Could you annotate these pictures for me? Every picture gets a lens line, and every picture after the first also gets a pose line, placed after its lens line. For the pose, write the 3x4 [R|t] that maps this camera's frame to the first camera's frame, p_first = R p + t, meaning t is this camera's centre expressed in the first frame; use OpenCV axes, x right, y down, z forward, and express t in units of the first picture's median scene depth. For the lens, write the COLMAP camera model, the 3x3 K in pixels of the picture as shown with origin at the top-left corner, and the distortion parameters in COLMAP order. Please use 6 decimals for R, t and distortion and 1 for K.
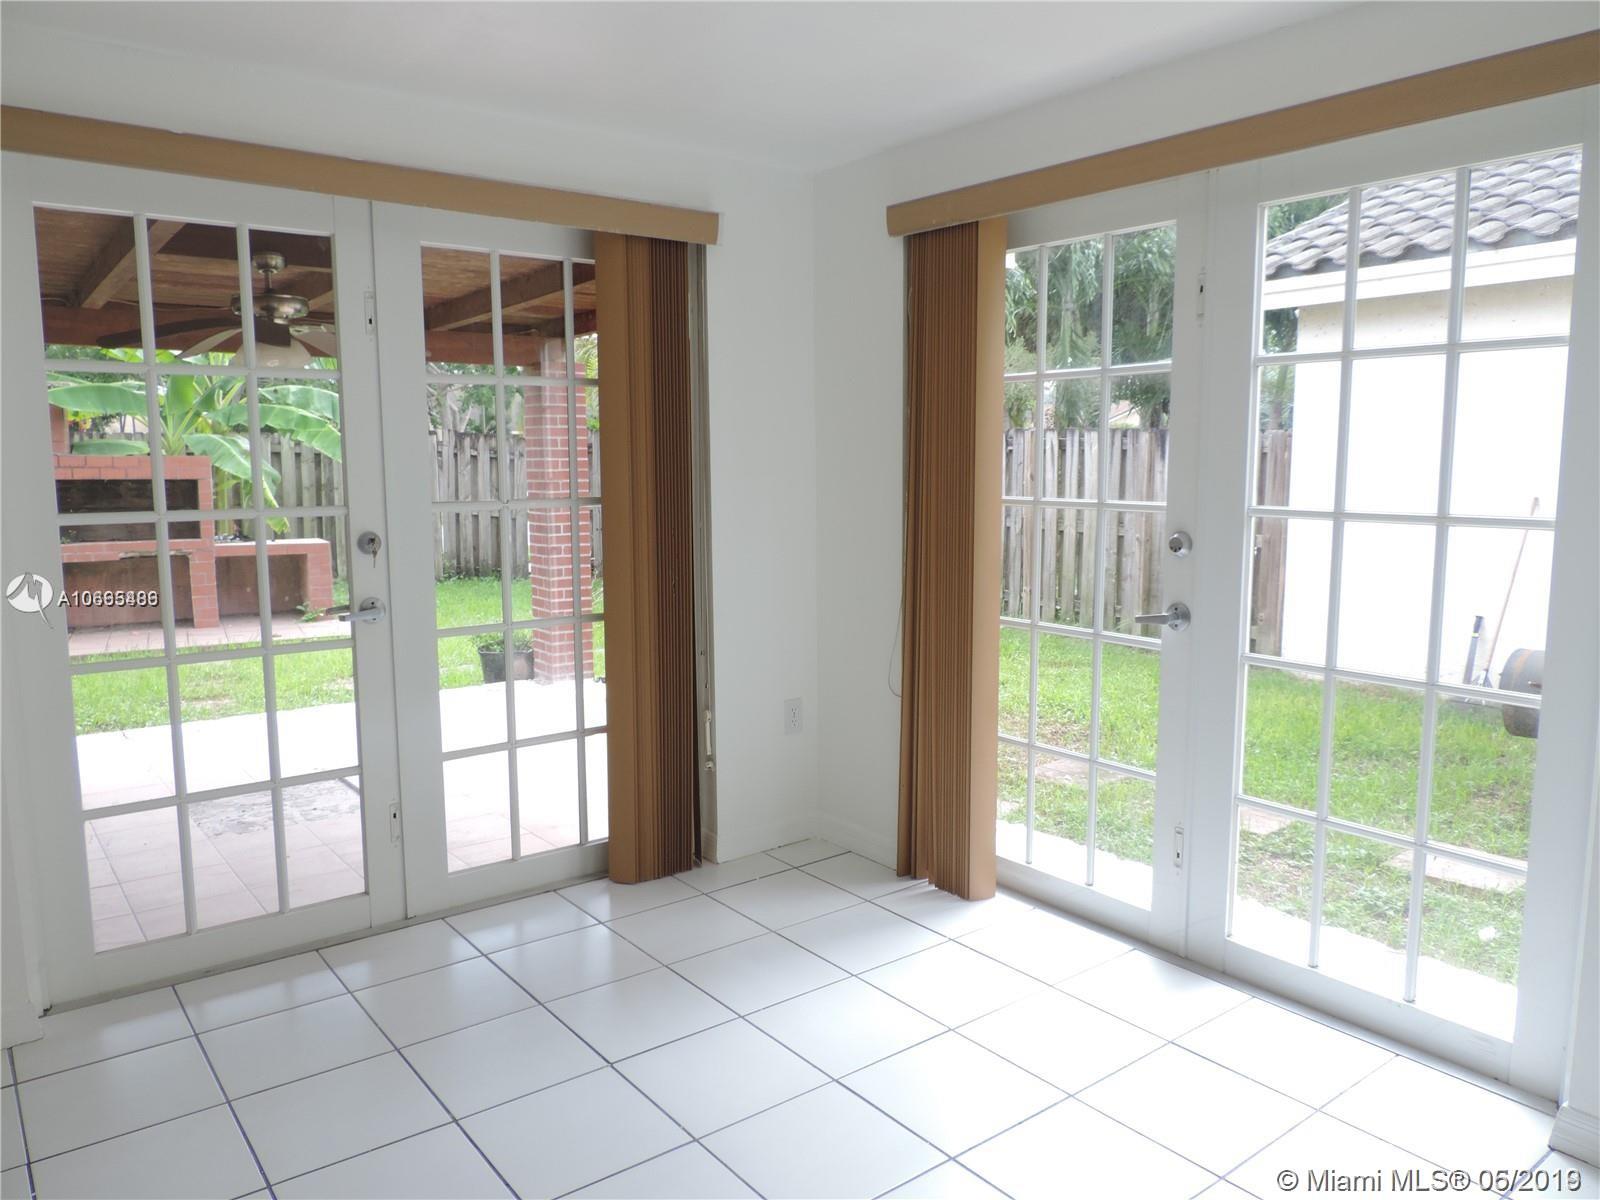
lens RADIAL K [[1143.0, 0, 796.5], [0, 1143.0, 600.9], [0, 0, 1]] dist [-0.014653, 0.003336]
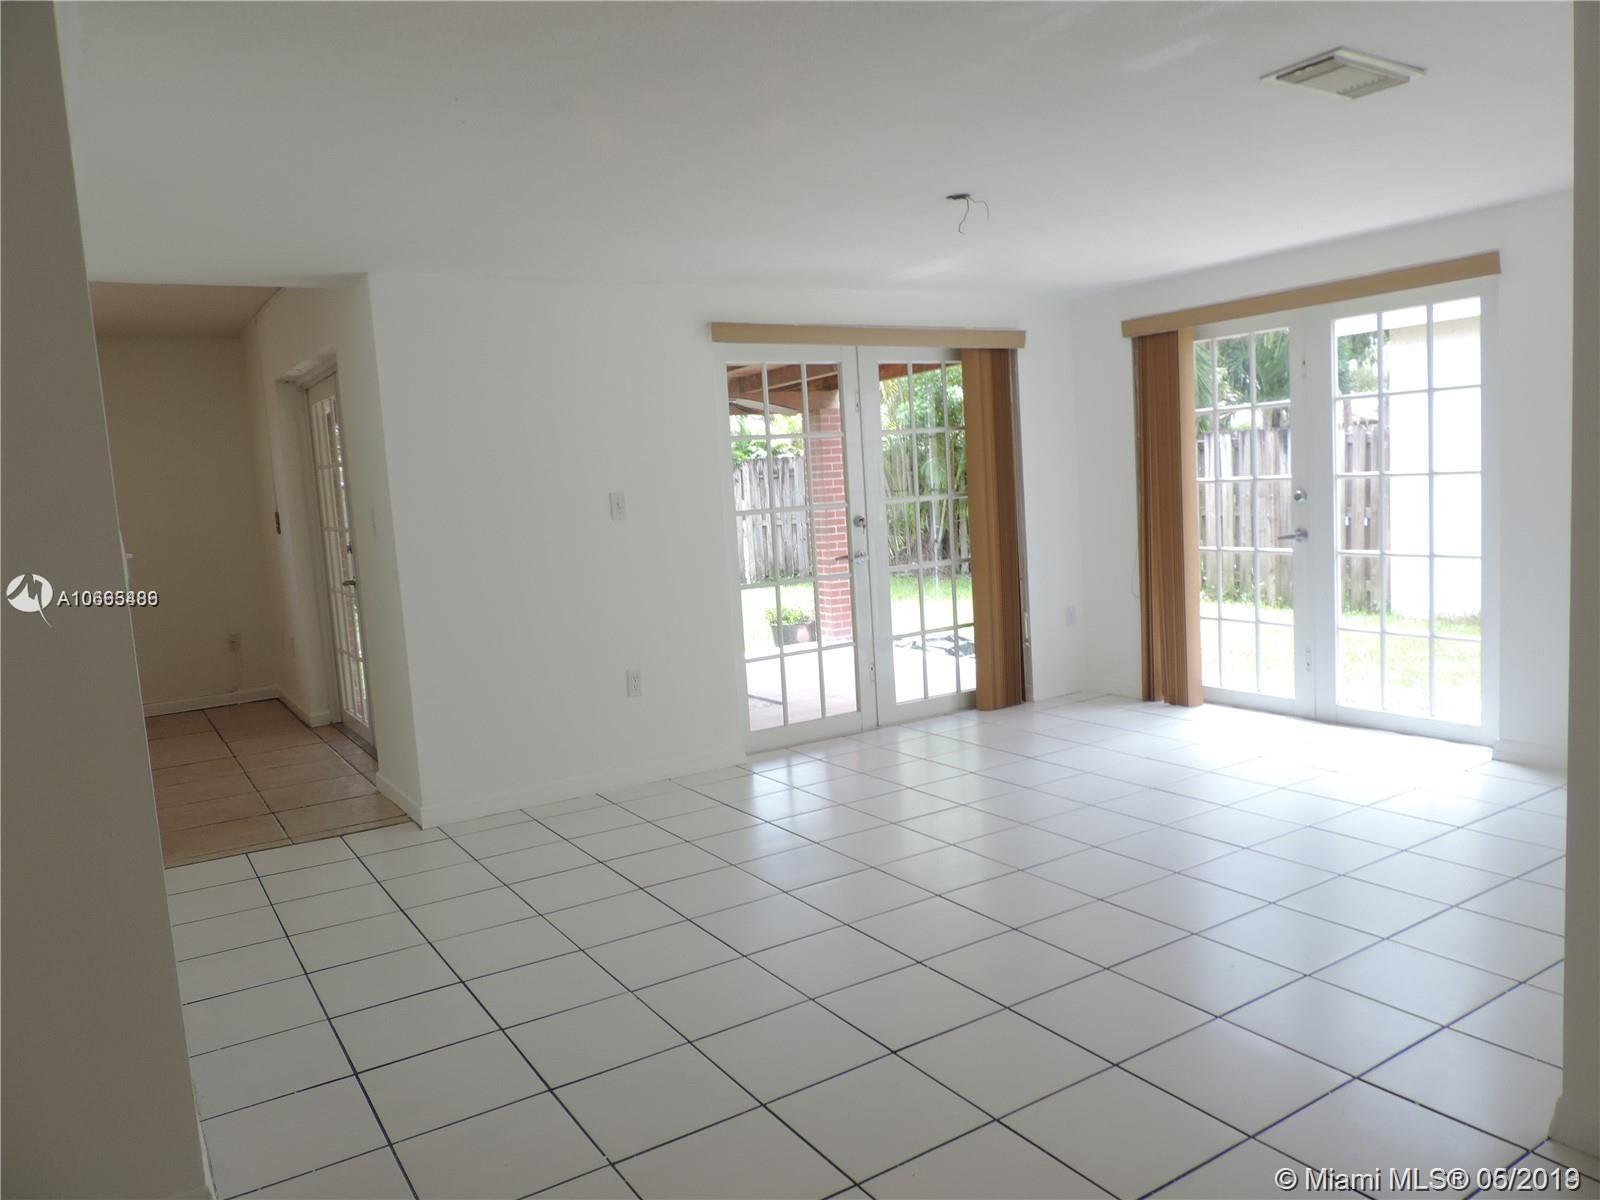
lens RADIAL K [[1143.0, 0, 812.1], [0, 1143.0, 598.8], [0, 0, 1]] dist [-0.014653, 0.003336]
pose [[0.994985, -0.048954, -0.087228, -0.264052], [0.047422, 0.998684, -0.019546, 0.099207], [0.088070, 0.015311, 0.995997, -0.805219]]
